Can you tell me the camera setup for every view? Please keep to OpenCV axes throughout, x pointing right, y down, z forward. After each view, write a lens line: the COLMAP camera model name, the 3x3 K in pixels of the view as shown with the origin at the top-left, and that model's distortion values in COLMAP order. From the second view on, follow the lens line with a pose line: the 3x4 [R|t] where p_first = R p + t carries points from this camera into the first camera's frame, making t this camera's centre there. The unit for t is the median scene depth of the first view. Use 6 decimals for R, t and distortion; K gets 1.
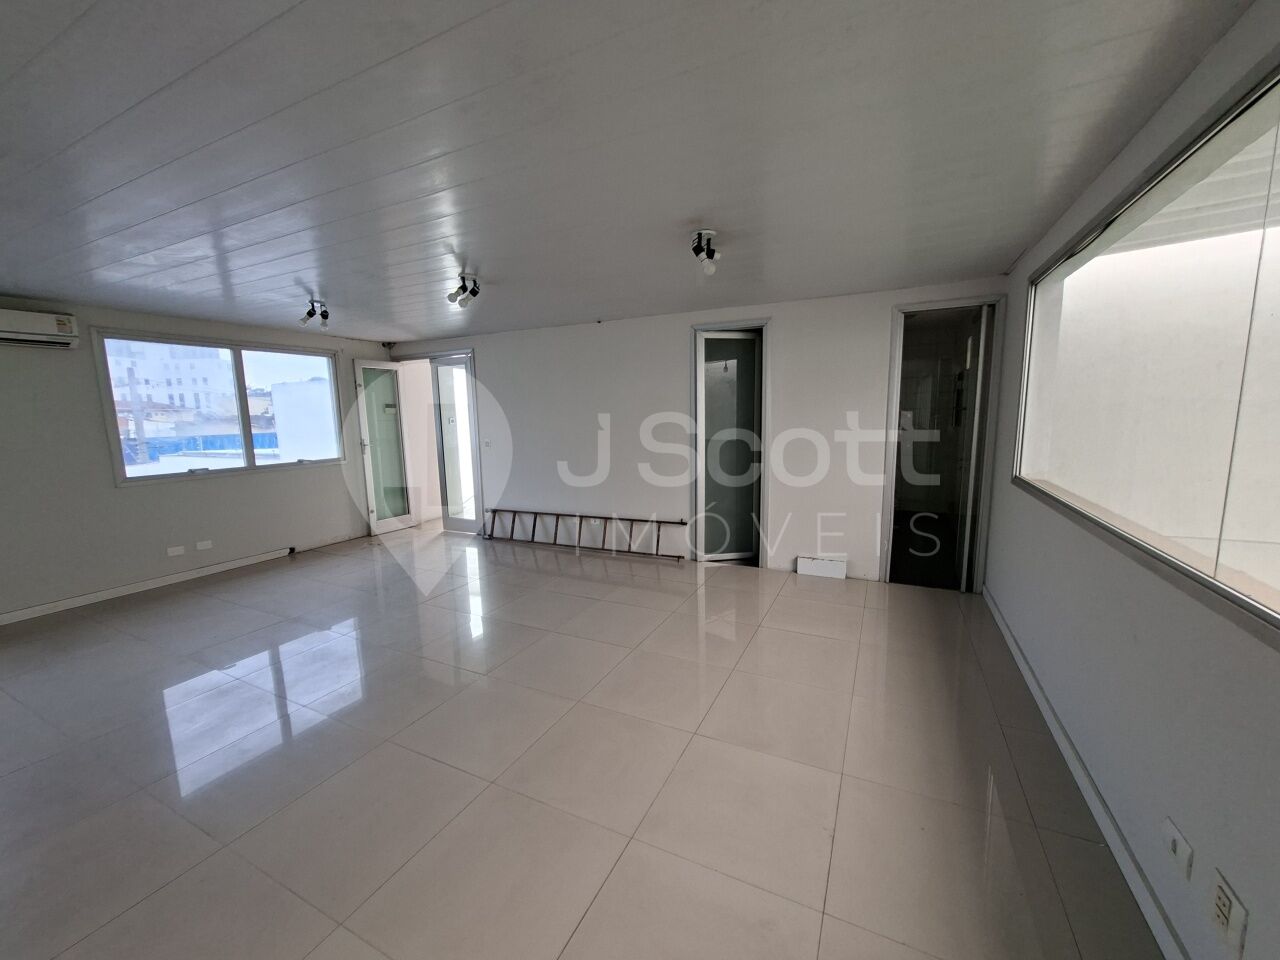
lens RADIAL K [[504.0, 0, 637.5], [0, 504.0, 491.9], [0, 0, 1]] dist [-0.003874, 0.000321]
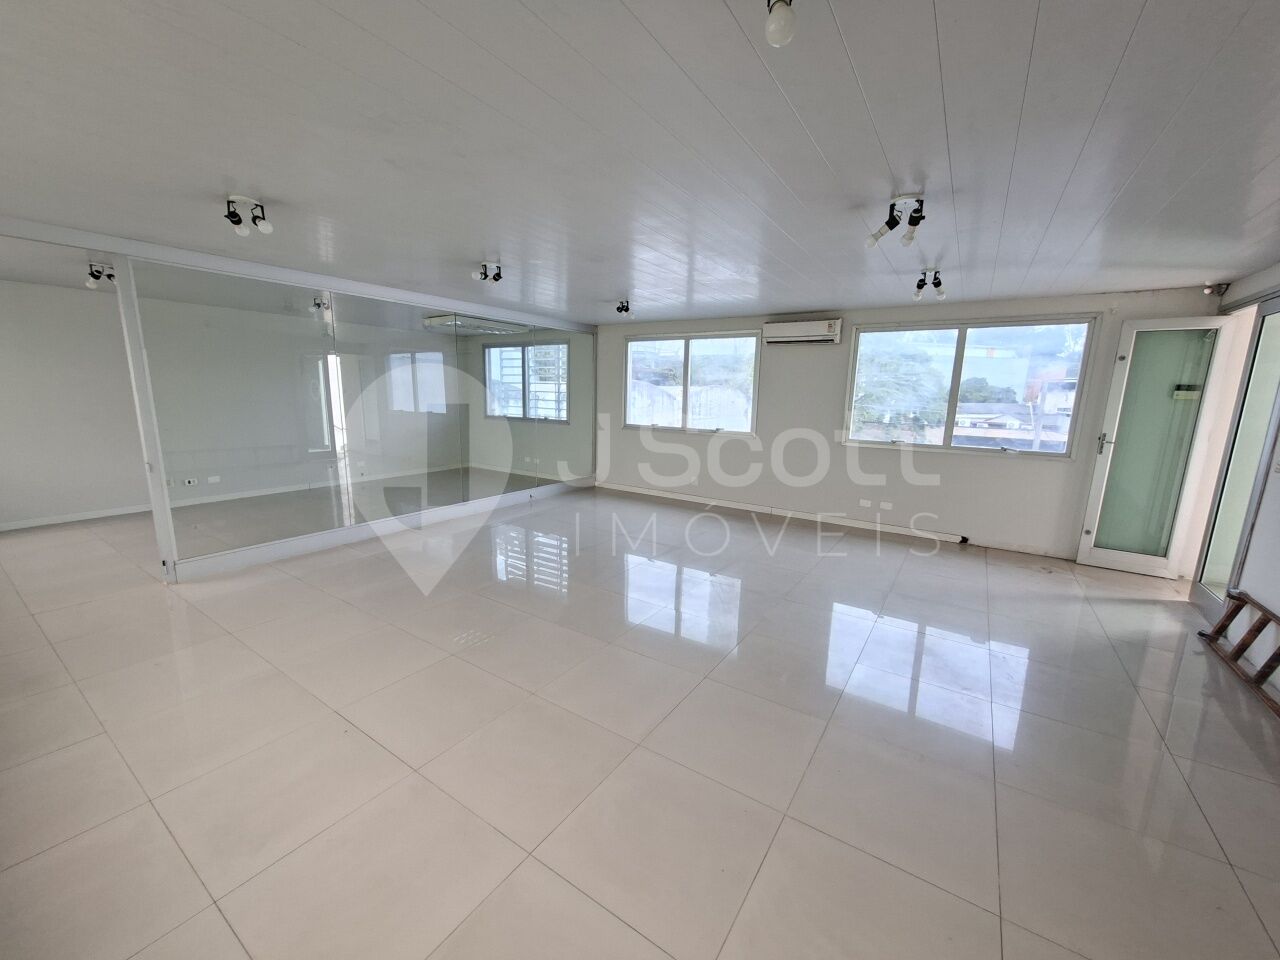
lens RADIAL K [[504.0, 0, 658.2], [0, 504.0, 483.2], [0, 0, 1]] dist [-0.003874, 0.000321]
pose [[-0.124756, 0.193926, -0.973051, 0.270764], [-0.174304, 0.961177, 0.213907, -0.085700], [0.976757, 0.196293, -0.086111, 0.493706]]
